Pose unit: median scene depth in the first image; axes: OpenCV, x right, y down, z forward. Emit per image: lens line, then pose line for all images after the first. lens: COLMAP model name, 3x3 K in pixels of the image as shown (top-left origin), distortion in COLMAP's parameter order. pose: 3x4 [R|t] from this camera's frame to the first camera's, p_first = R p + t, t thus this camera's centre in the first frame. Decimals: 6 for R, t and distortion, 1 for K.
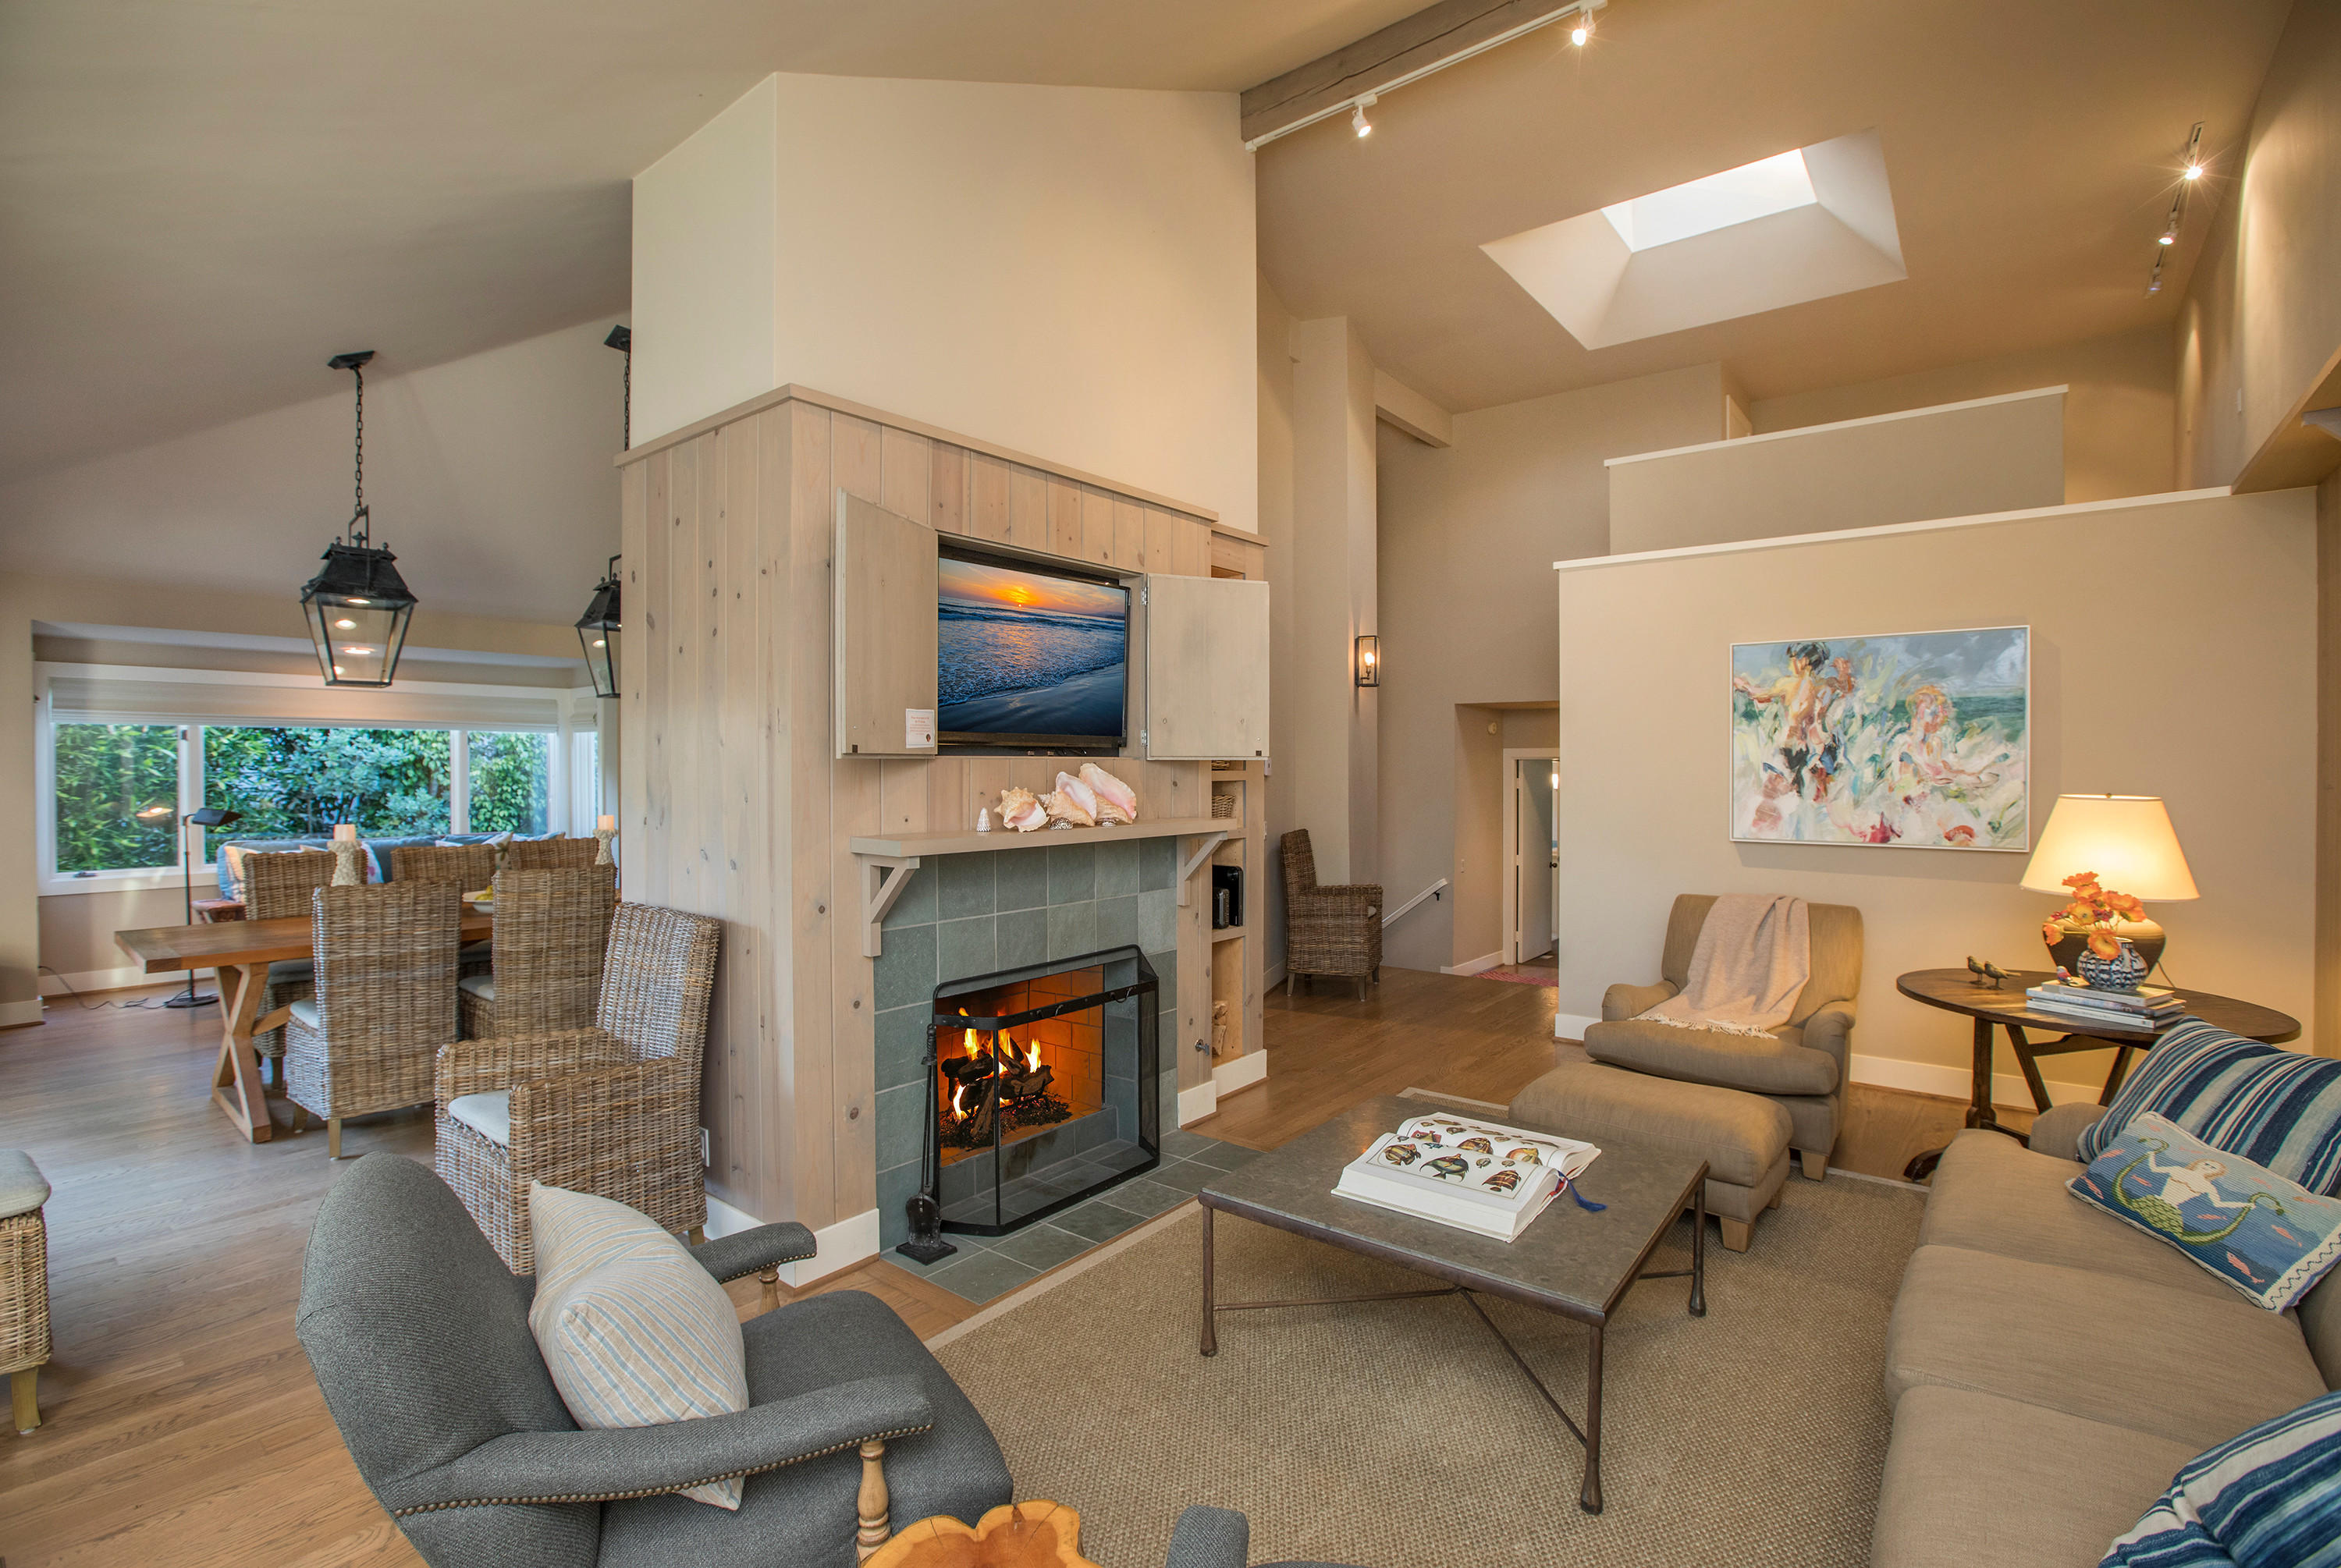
lens RADIAL K [[1080.2, 0, 1172.0], [0, 1080.2, 773.2], [0, 0, 1]] dist [-0.042916, 0.019081]
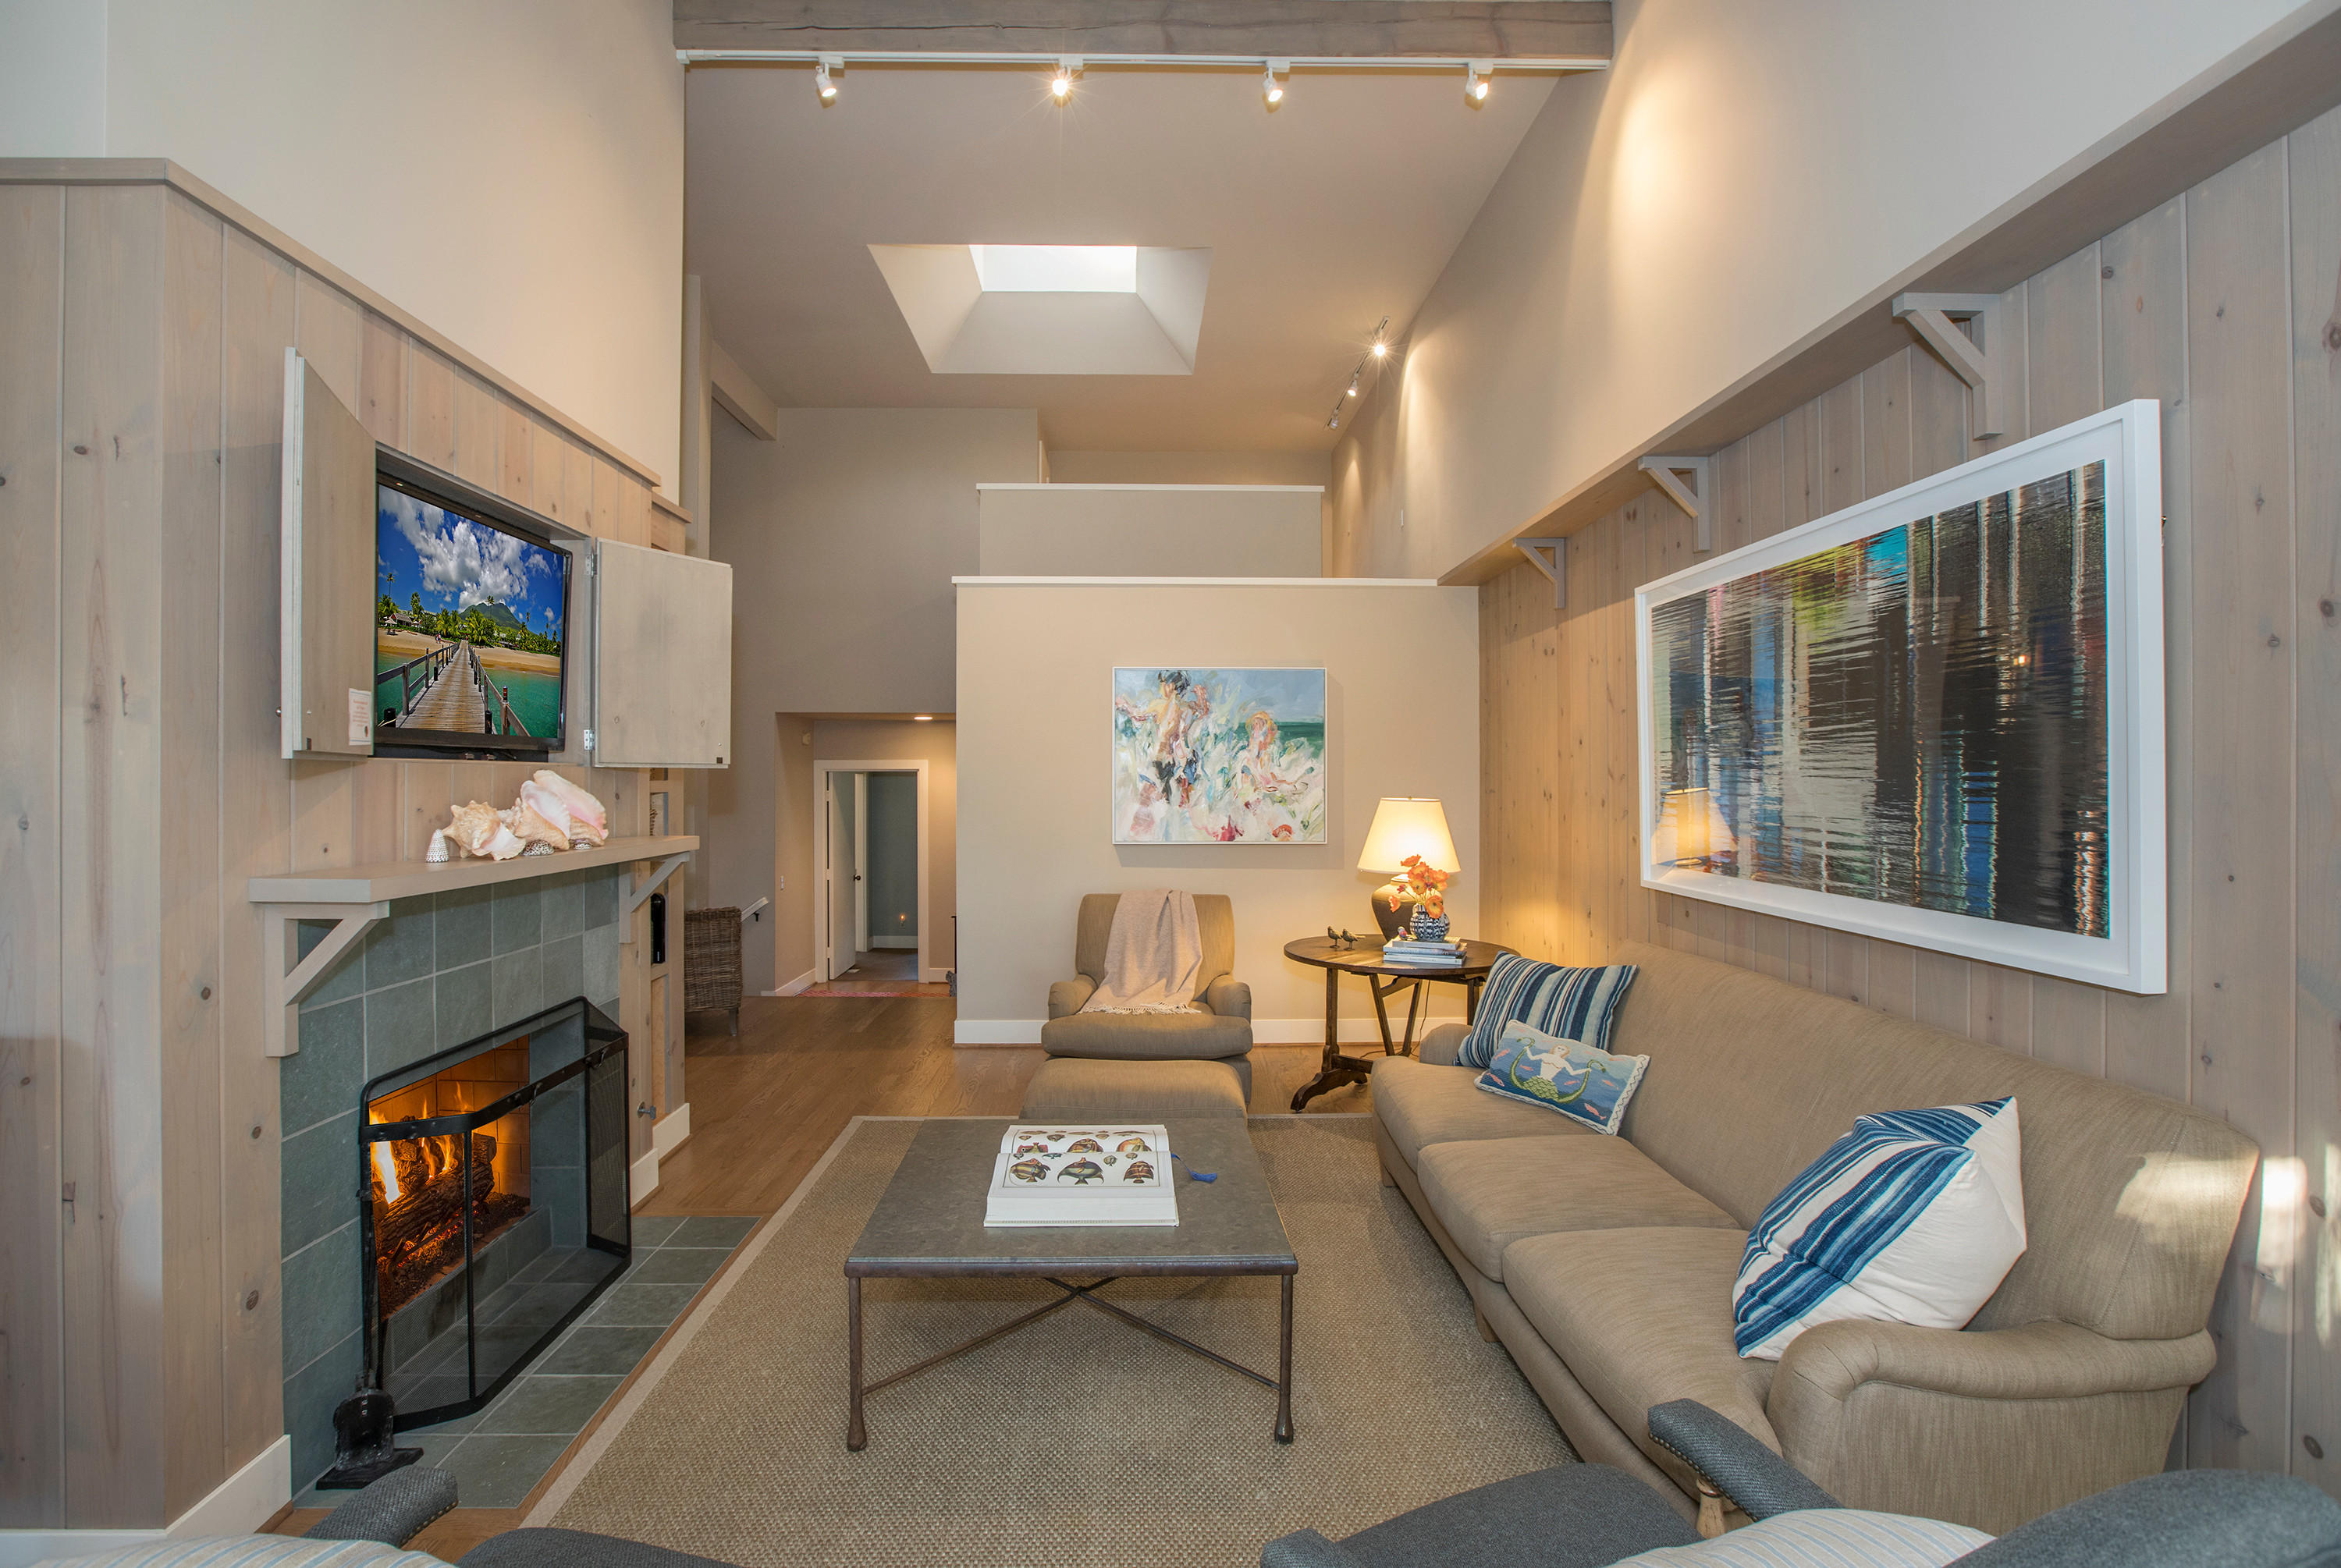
lens RADIAL K [[1106.6, 0, 1159.0], [0, 1106.6, 777.9], [0, 0, 1]] dist [-0.053060, 0.028812]
pose [[0.767602, 0.001790, 0.640924, -0.227215], [0.003657, 0.999968, -0.007172, 0.003619], [-0.640916, 0.007849, 0.767571, 0.104324]]
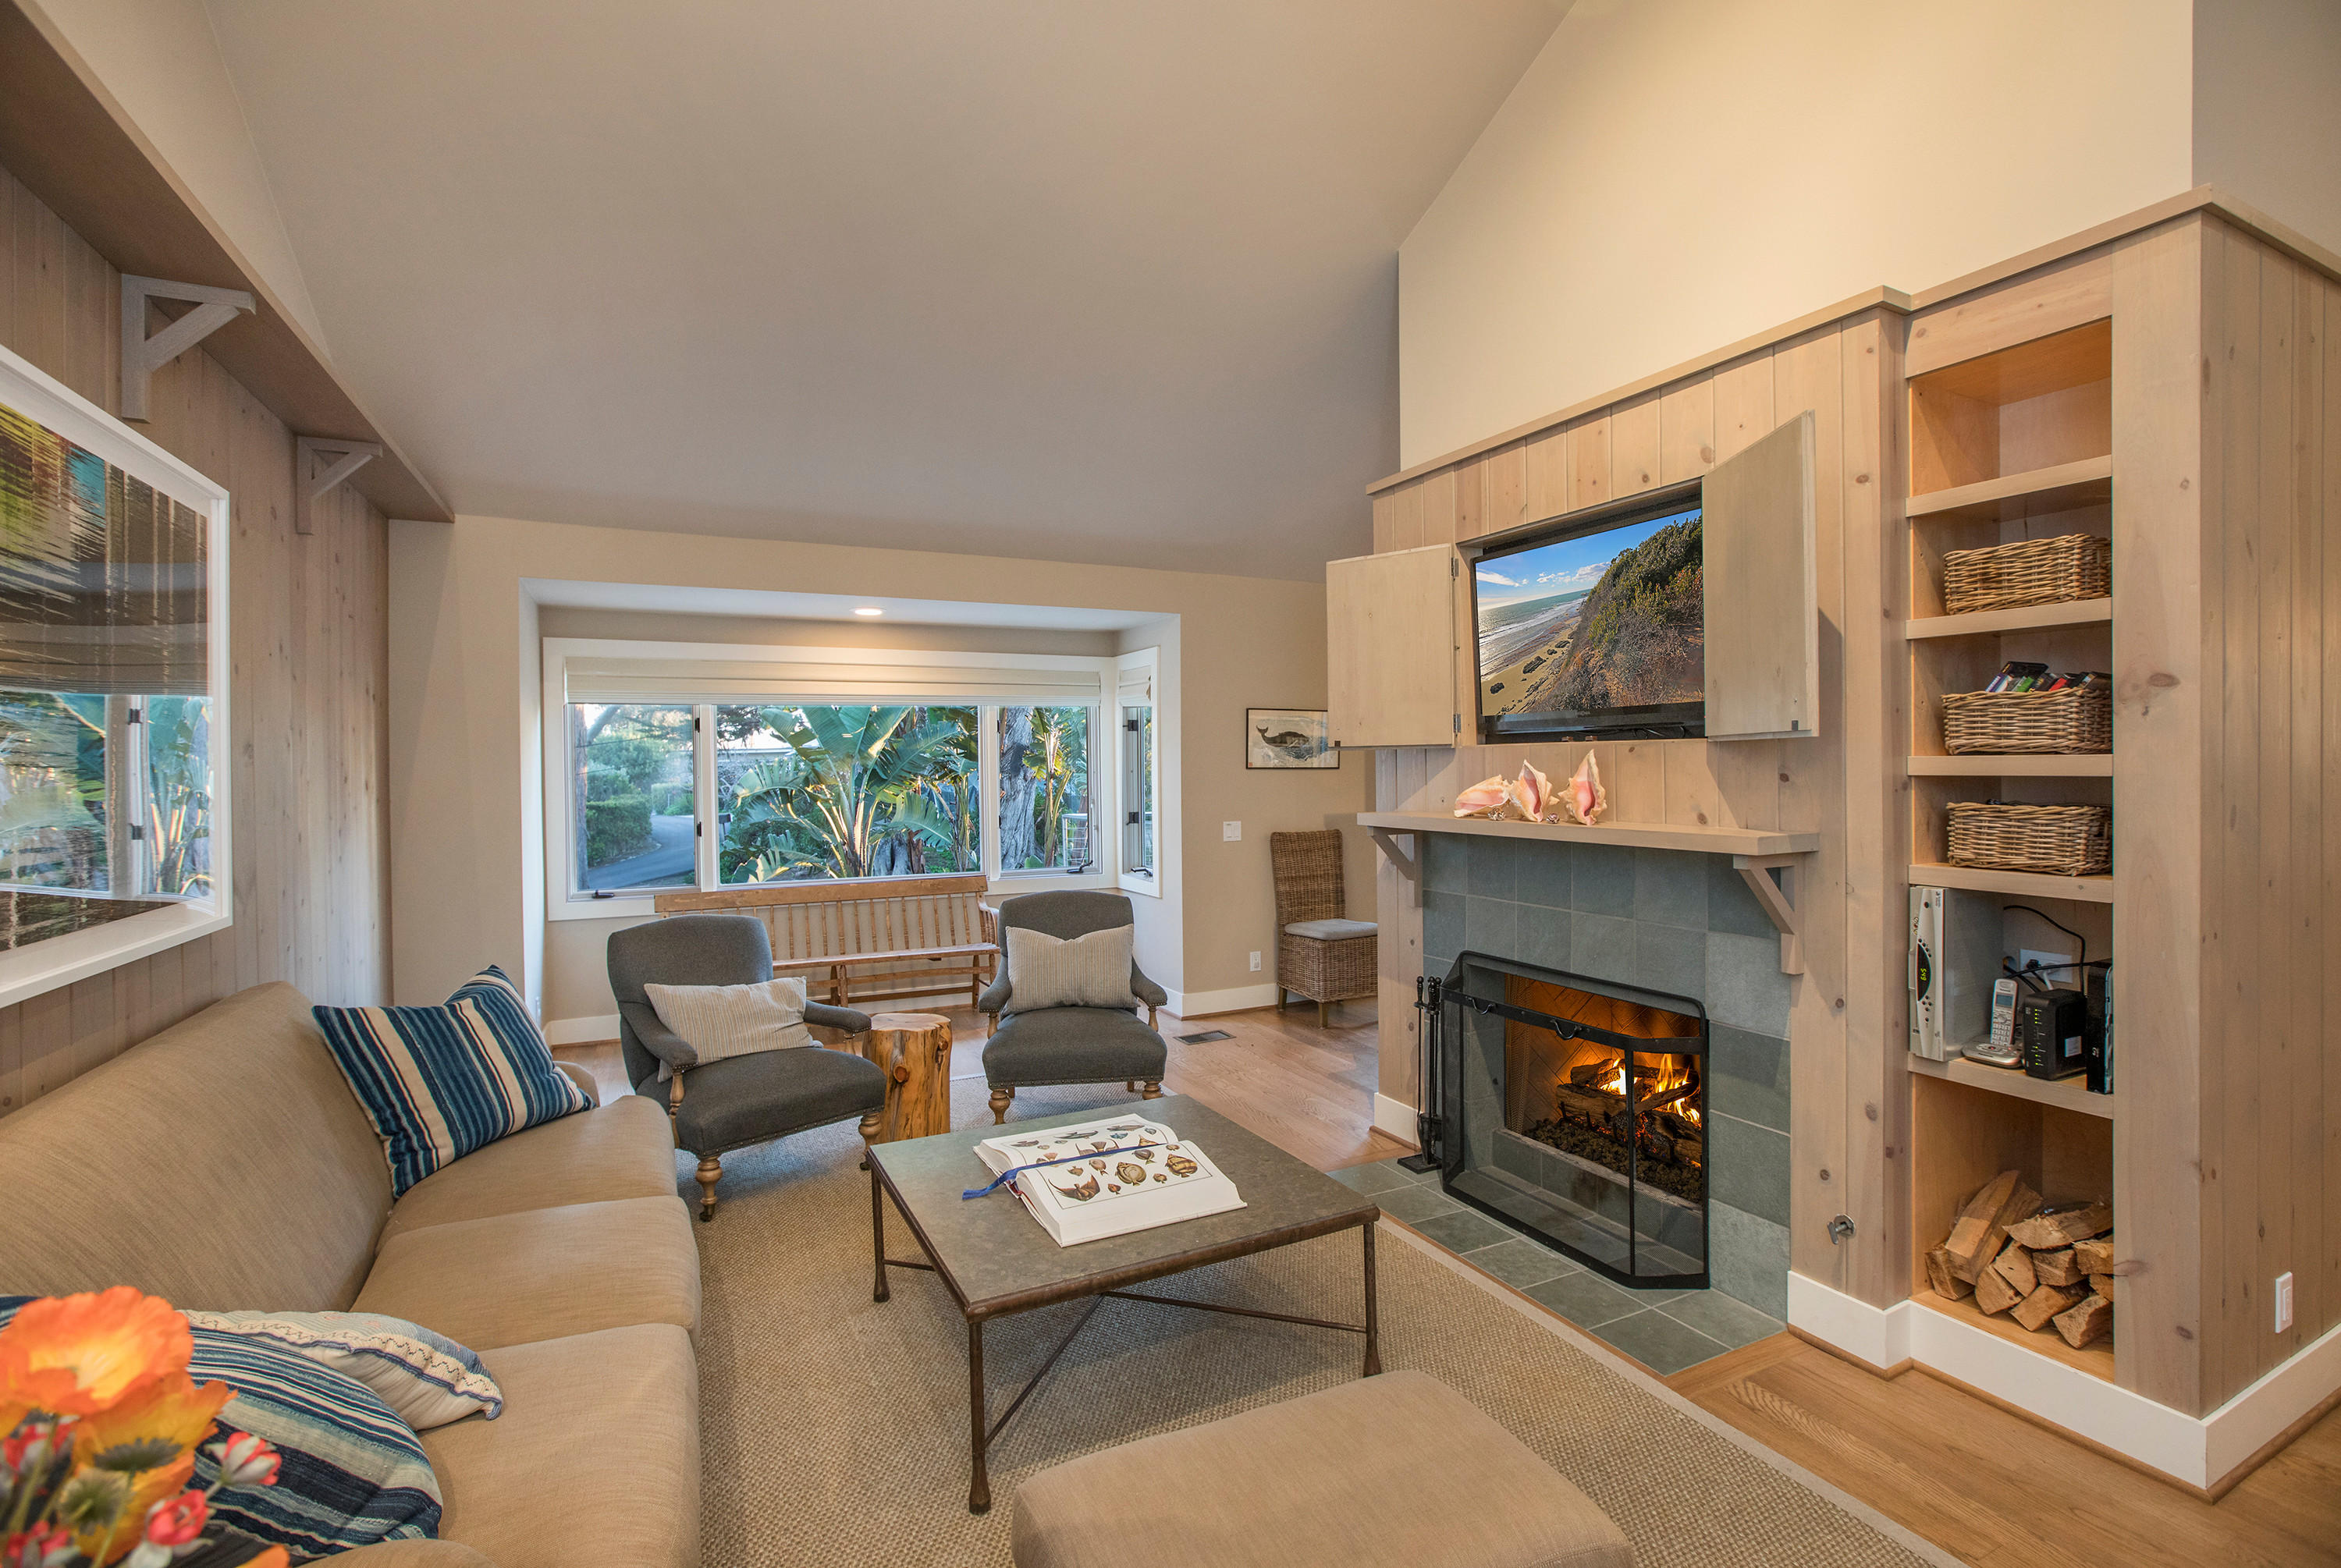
lens RADIAL K [[1080.2, 0, 1172.0], [0, 1080.2, 773.2], [0, 0, 1]] dist [-0.042916, 0.019081]
pose [[-0.428598, 0.011723, -0.903419, 0.759771], [0.003232, 0.999929, 0.011442, -0.000785], [0.903489, 0.001984, -0.428606, 0.998738]]
